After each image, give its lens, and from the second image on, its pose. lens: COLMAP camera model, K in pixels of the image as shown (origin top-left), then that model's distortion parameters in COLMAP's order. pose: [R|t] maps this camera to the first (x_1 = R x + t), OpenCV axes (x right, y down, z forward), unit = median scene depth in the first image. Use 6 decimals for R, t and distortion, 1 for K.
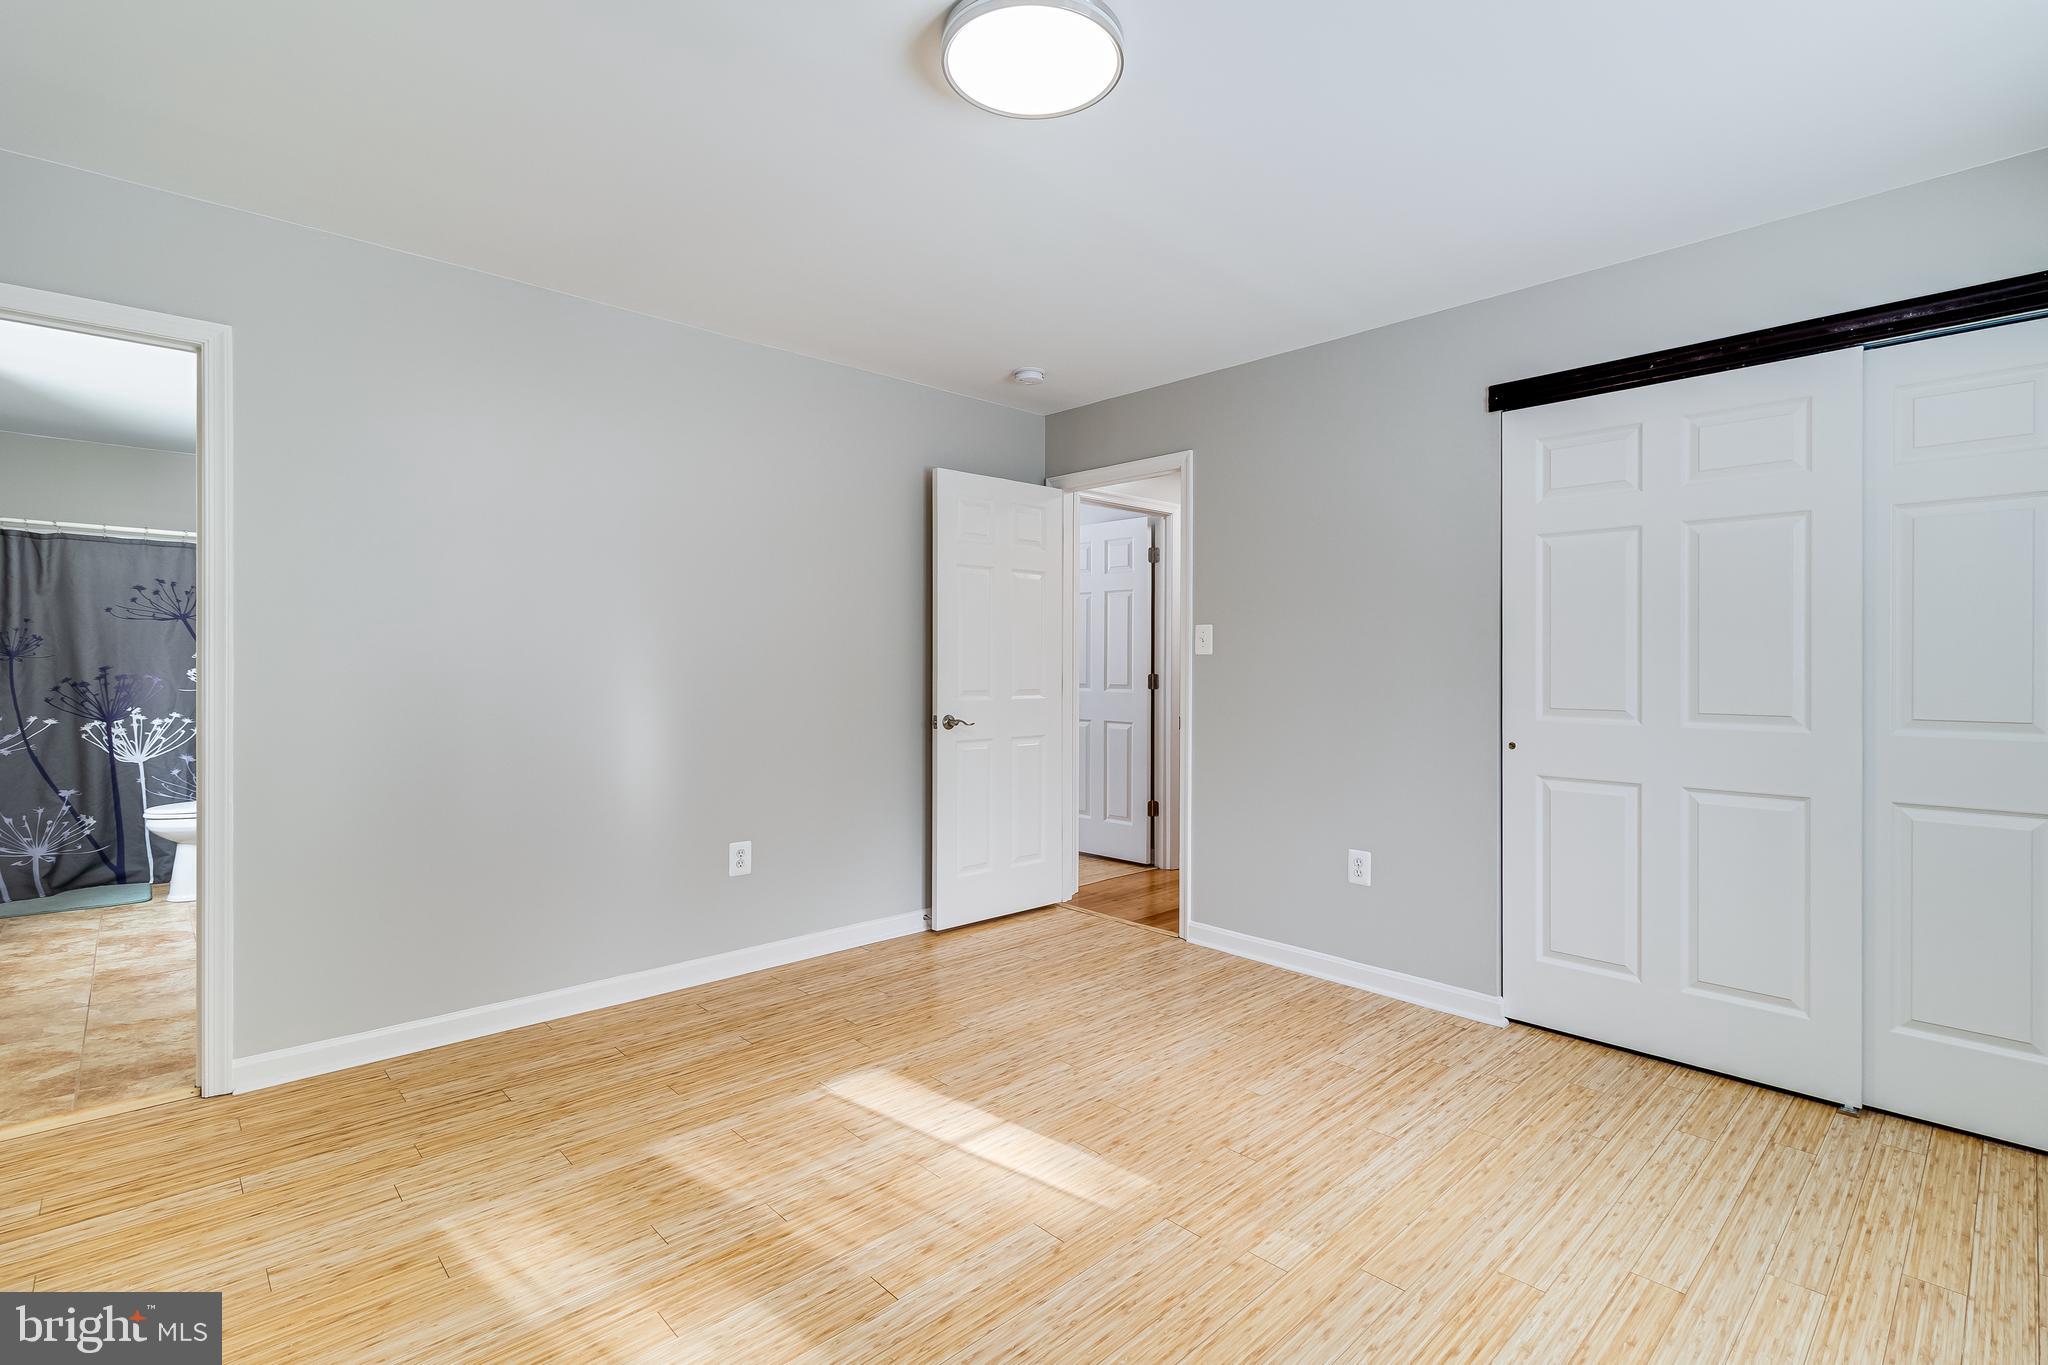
lens RADIAL K [[951.0, 0, 1023.7], [0, 951.0, 673.9], [0, 0, 1]] dist [0.005037, 0.001469]
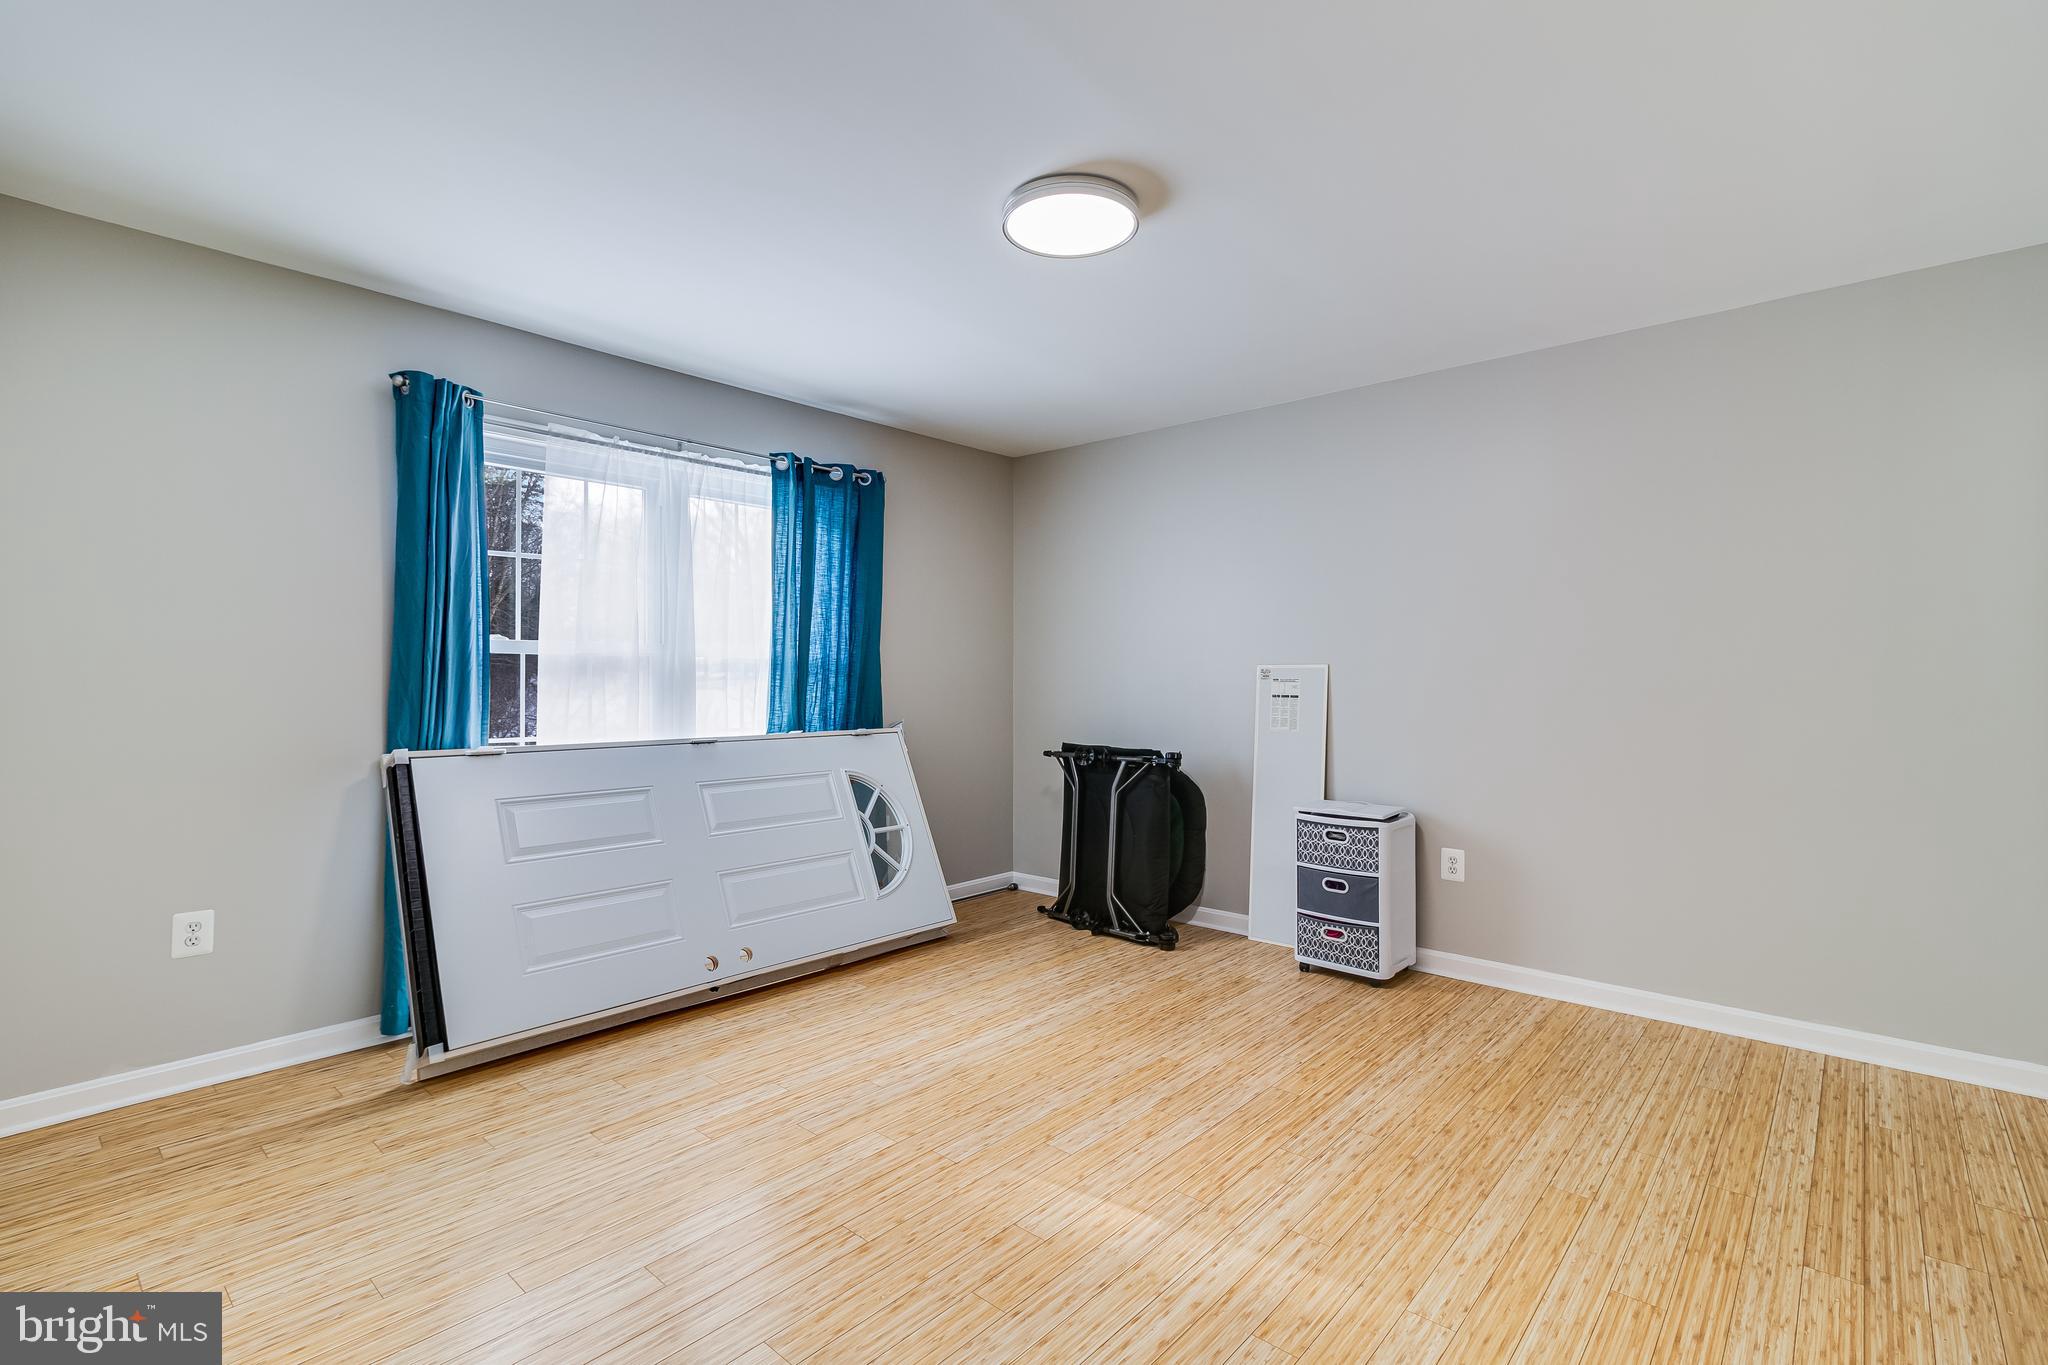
lens RADIAL K [[951.0, 0, 1024.5], [0, 951.0, 674.8], [0, 0, 1]] dist [0.005037, 0.001469]
pose [[-0.995841, -0.005487, -0.090943, 0.157706], [-0.006151, 0.999956, 0.007029, -0.017268], [0.090901, 0.007559, -0.995831, 1.915937]]
